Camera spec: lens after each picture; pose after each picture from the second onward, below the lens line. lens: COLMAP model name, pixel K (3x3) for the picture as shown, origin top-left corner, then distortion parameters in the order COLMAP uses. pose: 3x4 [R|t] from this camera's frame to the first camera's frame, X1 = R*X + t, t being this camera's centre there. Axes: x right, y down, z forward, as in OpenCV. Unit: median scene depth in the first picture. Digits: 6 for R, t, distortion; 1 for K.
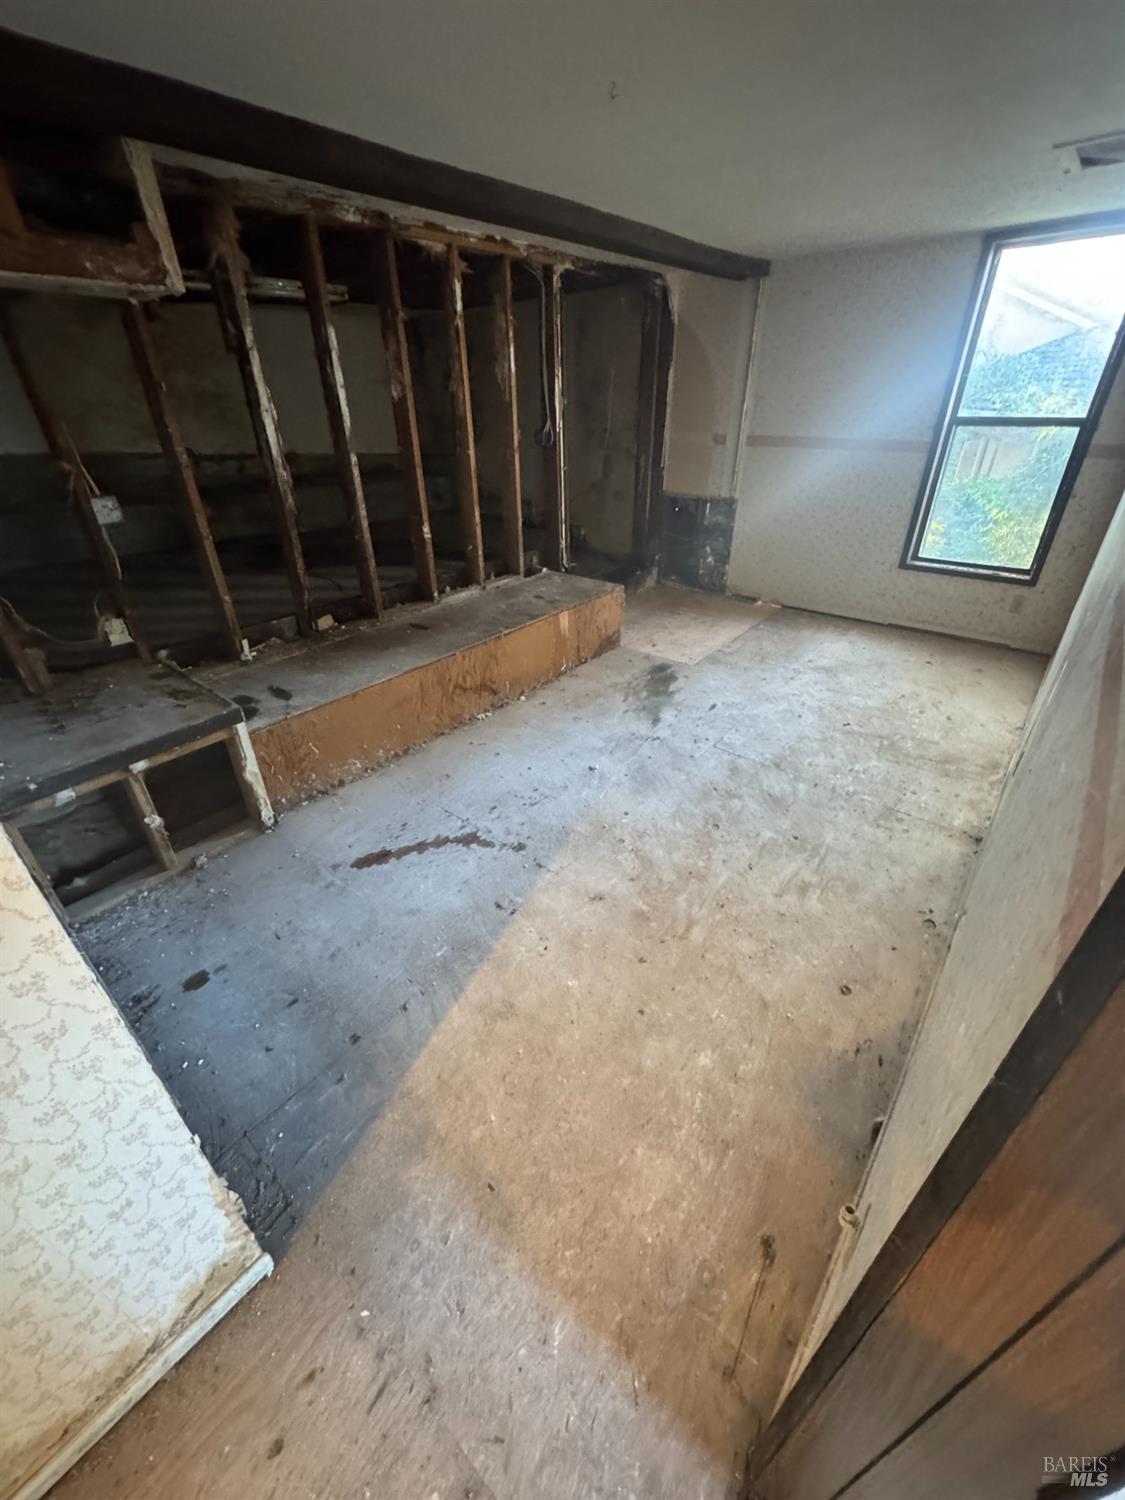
lens RADIAL K [[598.4, 0, 561.2], [0, 598.4, 751.4], [0, 0, 1]] dist [0.000311, 0.000012]
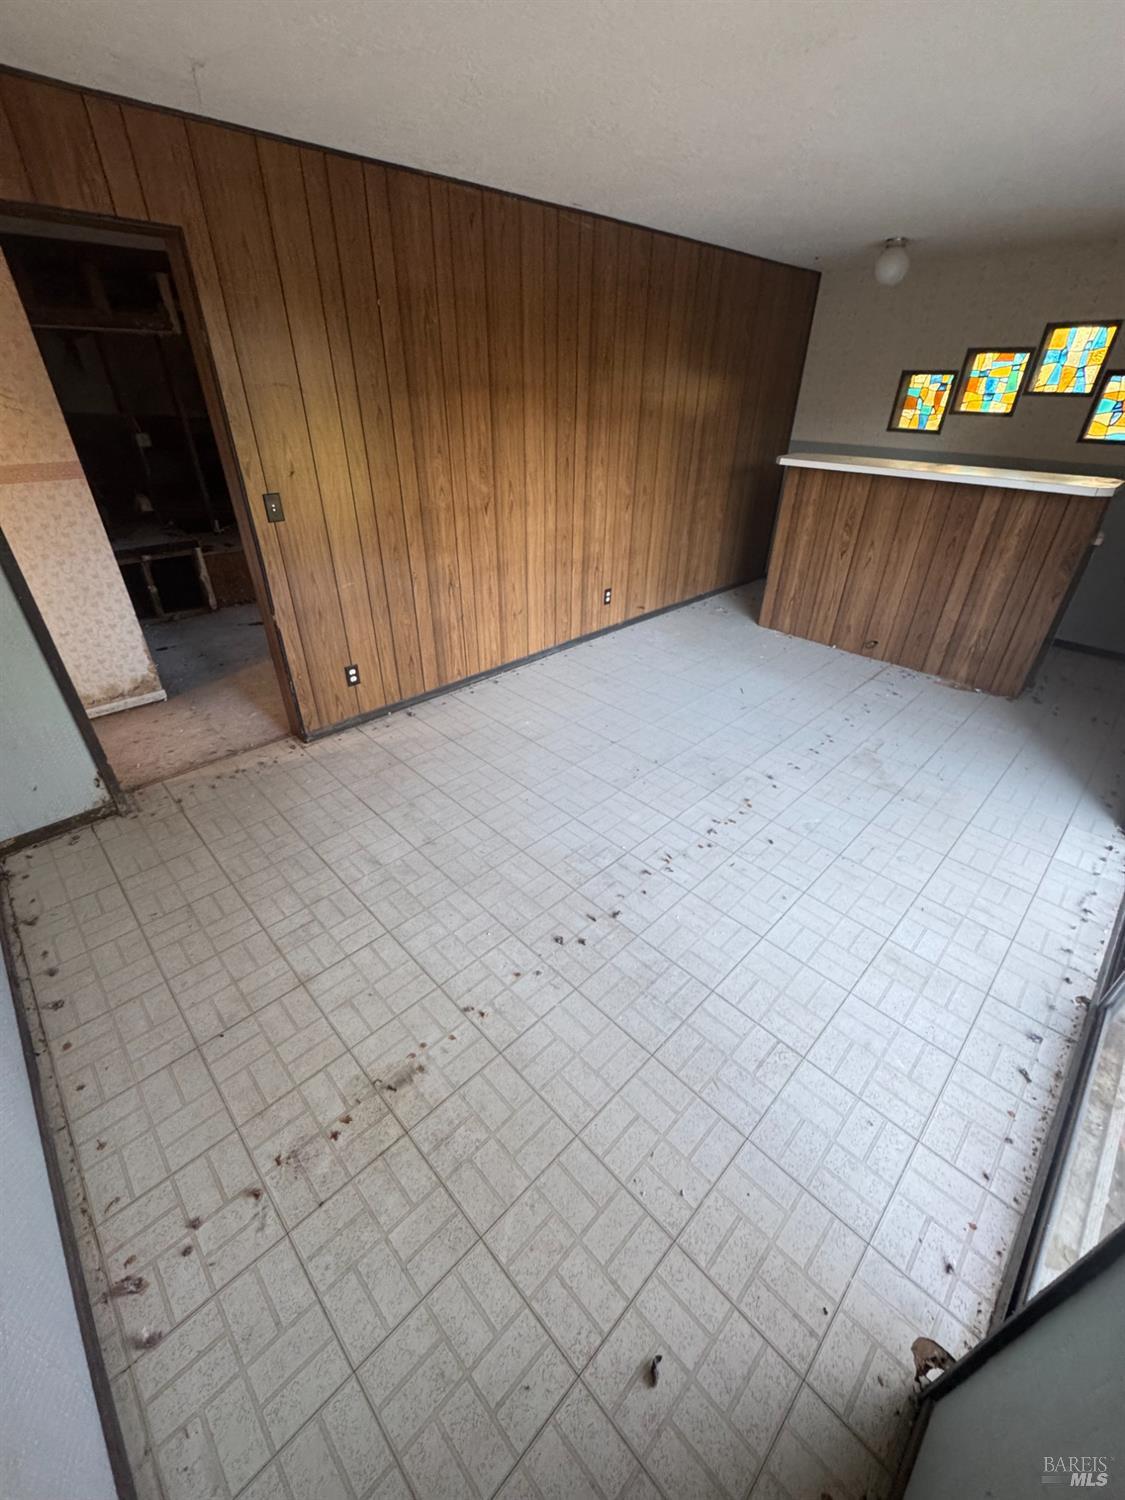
lens RADIAL K [[598.4, 0, 562.9], [0, 598.4, 752.6], [0, 0, 1]] dist [0.000311, 0.000012]
pose [[0.994316, 0.078540, -0.071877, 0.878587], [-0.077191, 0.996787, 0.021368, 0.498181], [0.073324, -0.015698, 0.997185, -0.924097]]
